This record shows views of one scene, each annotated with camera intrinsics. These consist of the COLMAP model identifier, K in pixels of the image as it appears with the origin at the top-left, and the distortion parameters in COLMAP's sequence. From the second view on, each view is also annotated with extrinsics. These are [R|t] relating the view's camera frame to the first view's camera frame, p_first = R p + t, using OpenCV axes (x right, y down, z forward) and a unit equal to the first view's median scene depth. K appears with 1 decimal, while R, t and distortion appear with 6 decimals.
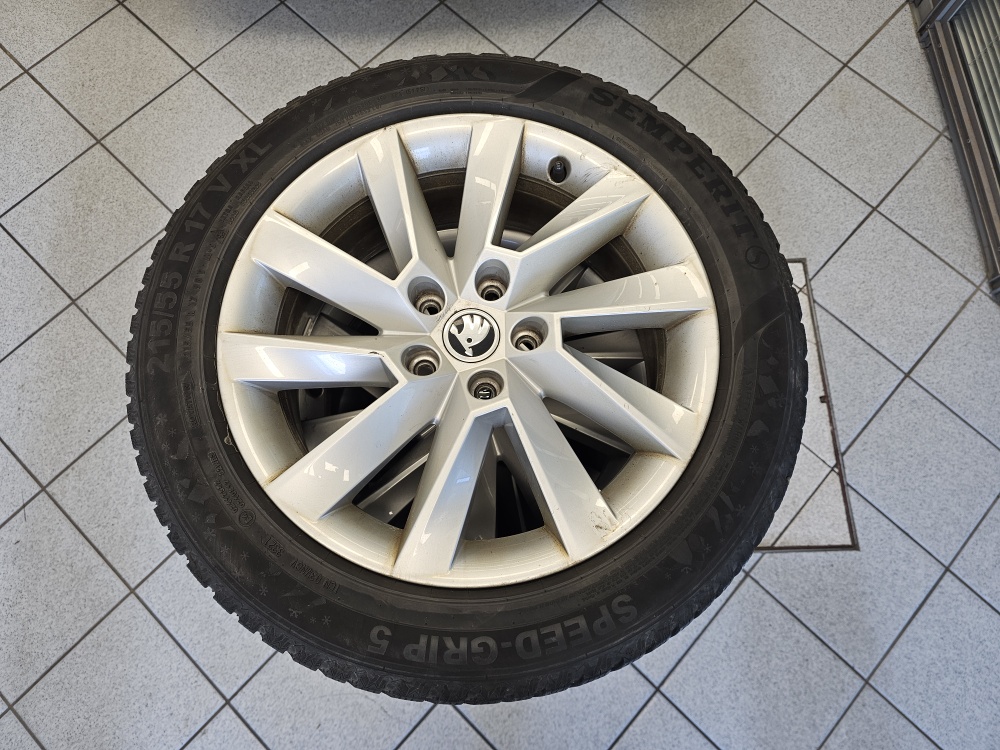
lens RADIAL K [[681.4, 0, 508.0], [0, 681.4, 343.5], [0, 0, 1]] dist [0.054405, -0.064553]
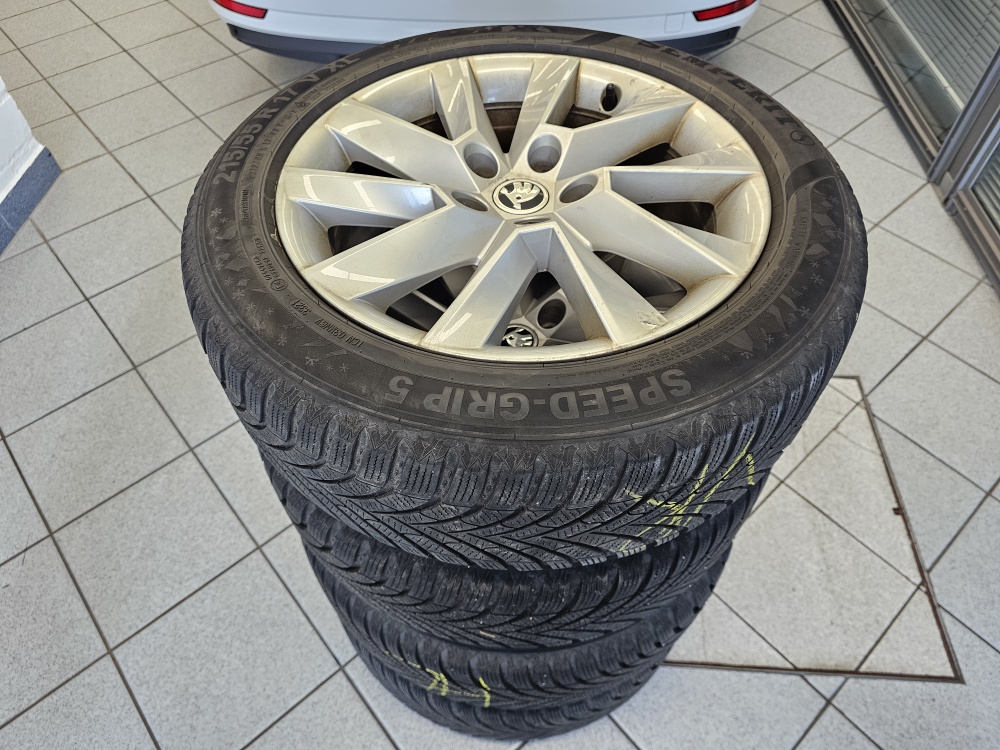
lens RADIAL K [[681.4, 0, 505.9], [0, 681.4, 380.2], [0, 0, 1]] dist [0.054405, -0.064553]
pose [[0.995709, 0.052062, -0.076499, 0.015838], [-0.076999, 0.924657, -0.372934, 0.595457], [0.051320, 0.377224, 0.924699, 0.145360]]
